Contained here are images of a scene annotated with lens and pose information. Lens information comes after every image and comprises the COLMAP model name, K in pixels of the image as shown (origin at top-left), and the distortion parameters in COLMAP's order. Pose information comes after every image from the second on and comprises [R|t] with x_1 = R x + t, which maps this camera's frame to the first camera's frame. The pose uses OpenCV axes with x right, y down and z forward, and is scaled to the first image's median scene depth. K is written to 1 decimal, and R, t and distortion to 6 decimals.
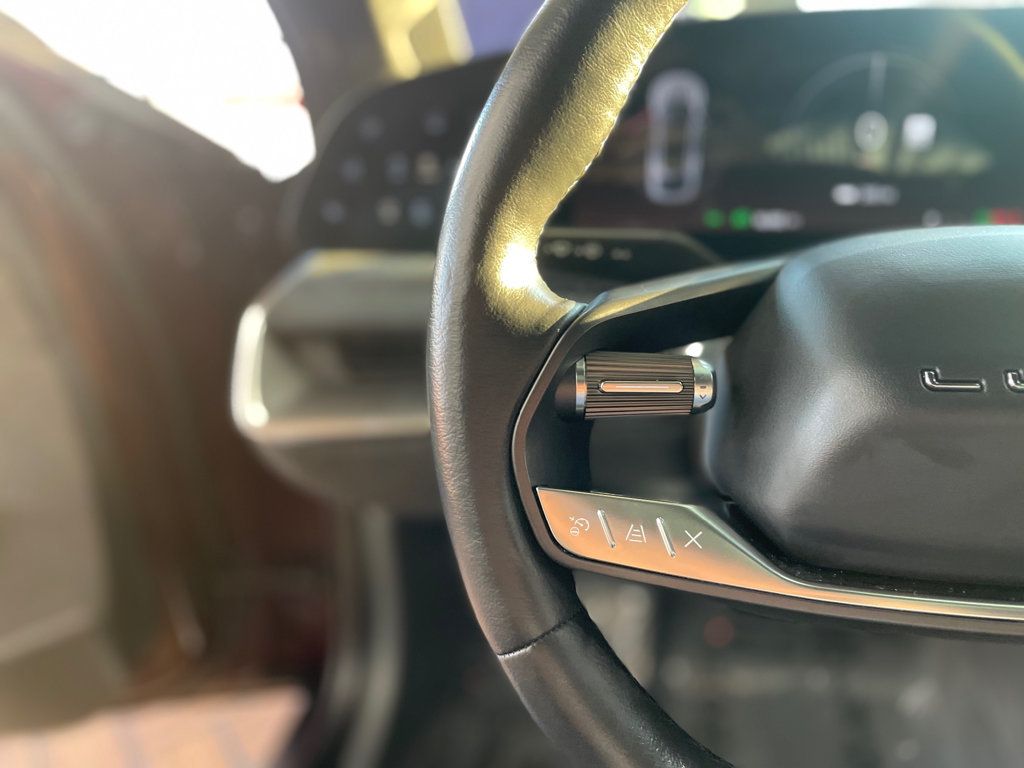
lens RADIAL K [[775.5, 0, 512.0], [0, 775.5, 384.0], [0, 0, 1]] dist [0.081092, -0.117850]
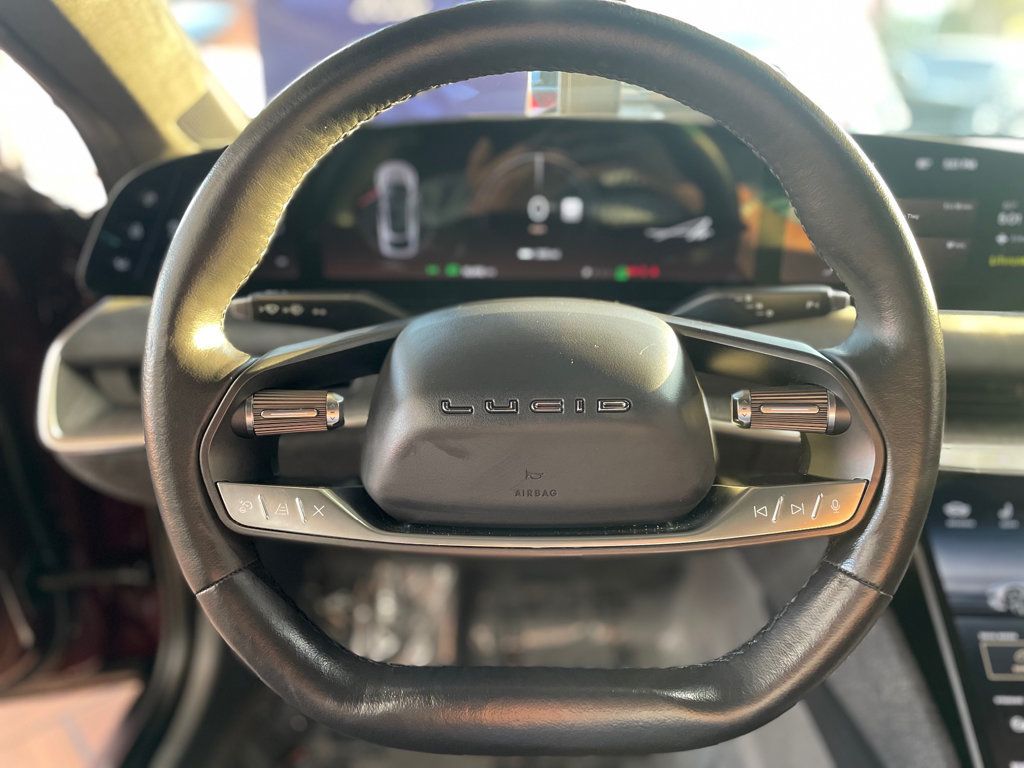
lens RADIAL K [[775.5, 0, 512.0], [0, 775.5, 384.0], [0, 0, 1]] dist [0.081092, -0.117850]
pose [[0.989944, -0.026435, 0.138968, 0.383016], [0.025202, 0.999626, 0.010626, -0.059223], [-0.139197, -0.007017, 0.990240, -0.576955]]
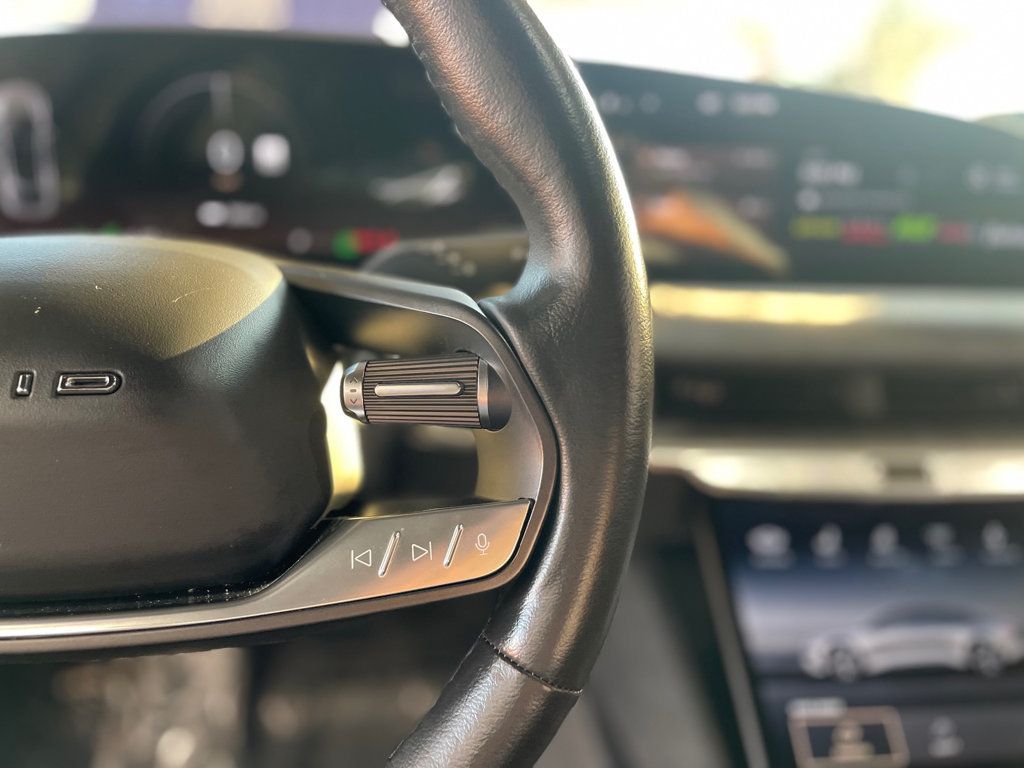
lens RADIAL K [[775.5, 0, 512.0], [0, 775.5, 384.0], [0, 0, 1]] dist [0.081092, -0.117850]
pose [[0.968640, -0.032162, 0.246377, 1.018146], [0.042065, 0.998500, -0.035037, 0.053664], [-0.244881, 0.044302, 0.968540, -0.067299]]
